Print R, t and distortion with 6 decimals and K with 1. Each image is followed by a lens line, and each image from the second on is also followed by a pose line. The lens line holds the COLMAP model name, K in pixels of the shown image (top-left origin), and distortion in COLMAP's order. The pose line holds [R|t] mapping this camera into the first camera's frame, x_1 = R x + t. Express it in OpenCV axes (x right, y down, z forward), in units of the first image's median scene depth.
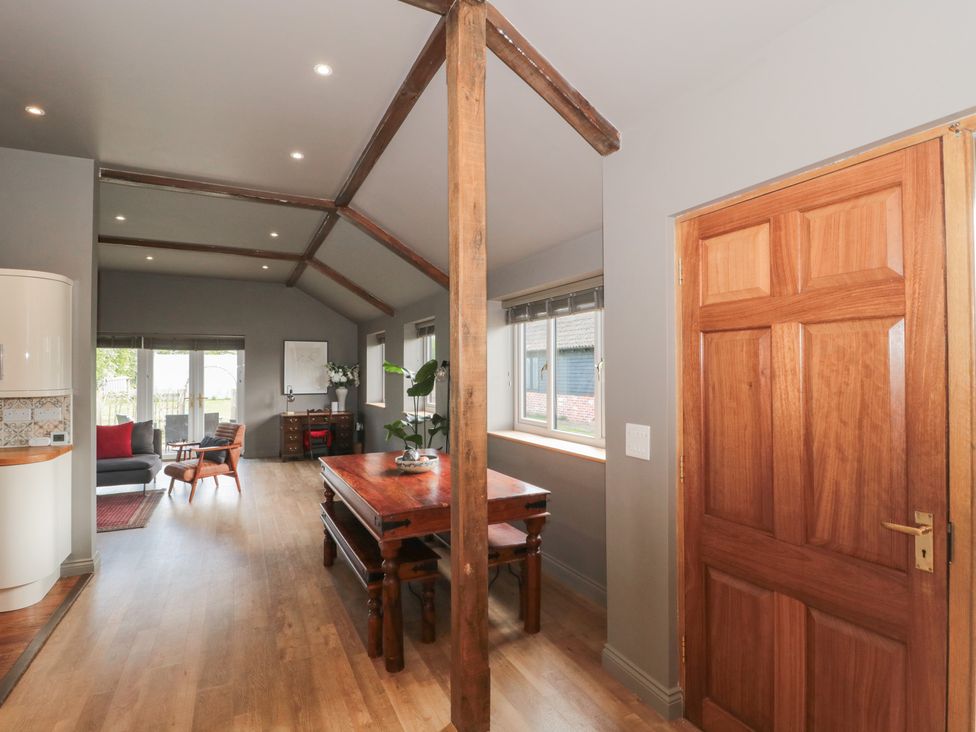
lens RADIAL K [[523.6, 0, 491.3], [0, 523.6, 363.1], [0, 0, 1]] dist [0.000324, -0.012546]
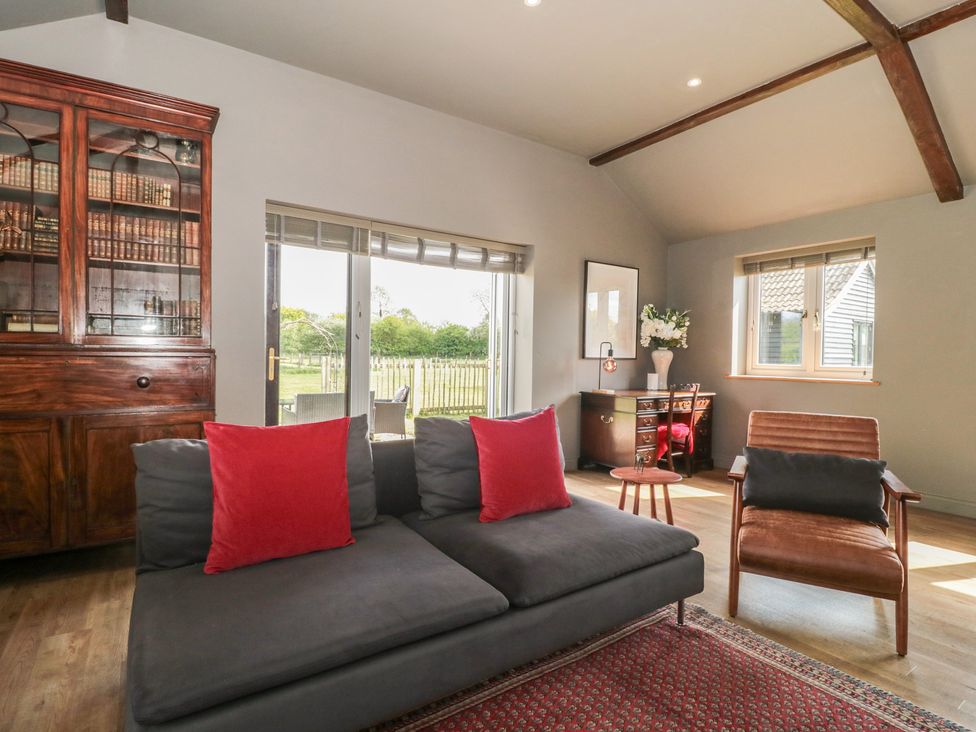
lens RADIAL K [[523.6, 0, 487.0], [0, 523.6, 364.6], [0, 0, 1]] dist [0.000324, -0.012546]
pose [[0.990783, 0.012175, 0.134907, -0.742189], [-0.016831, 0.999300, 0.033424, 0.063453], [-0.134406, -0.035387, 0.990294, 0.593348]]
